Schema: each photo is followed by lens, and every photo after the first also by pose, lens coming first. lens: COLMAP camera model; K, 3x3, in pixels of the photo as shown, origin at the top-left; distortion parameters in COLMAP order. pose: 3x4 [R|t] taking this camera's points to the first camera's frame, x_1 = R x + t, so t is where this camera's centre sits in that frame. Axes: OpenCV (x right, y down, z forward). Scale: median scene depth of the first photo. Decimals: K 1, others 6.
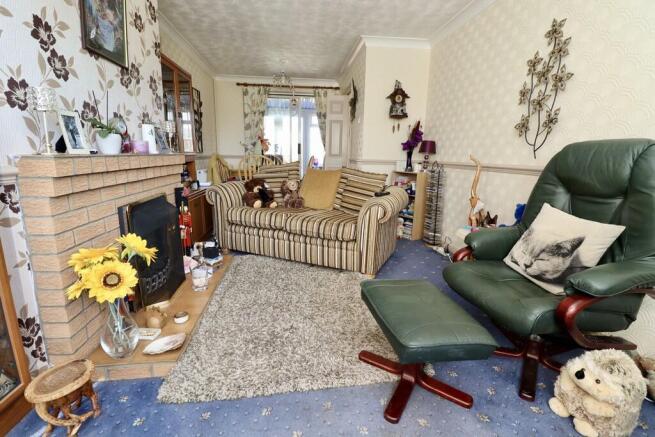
lens RADIAL K [[302.0, 0, 327.8], [0, 302.0, 217.1], [0, 0, 1]] dist [-0.023867, -0.001923]
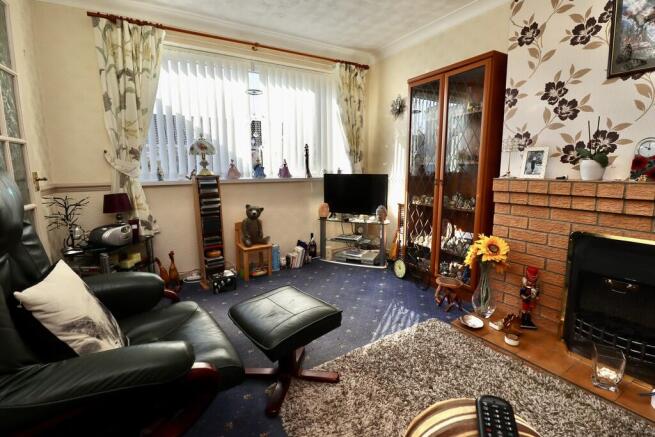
lens RADIAL K [[302.0, 0, 328.5], [0, 302.0, 216.7], [0, 0, 1]] dist [-0.023867, -0.001923]
pose [[-0.898840, 0.049170, -0.435510, 0.591204], [-0.105096, 0.940514, 0.323092, -0.388775], [0.425490, 0.336179, -0.840204, 1.803010]]
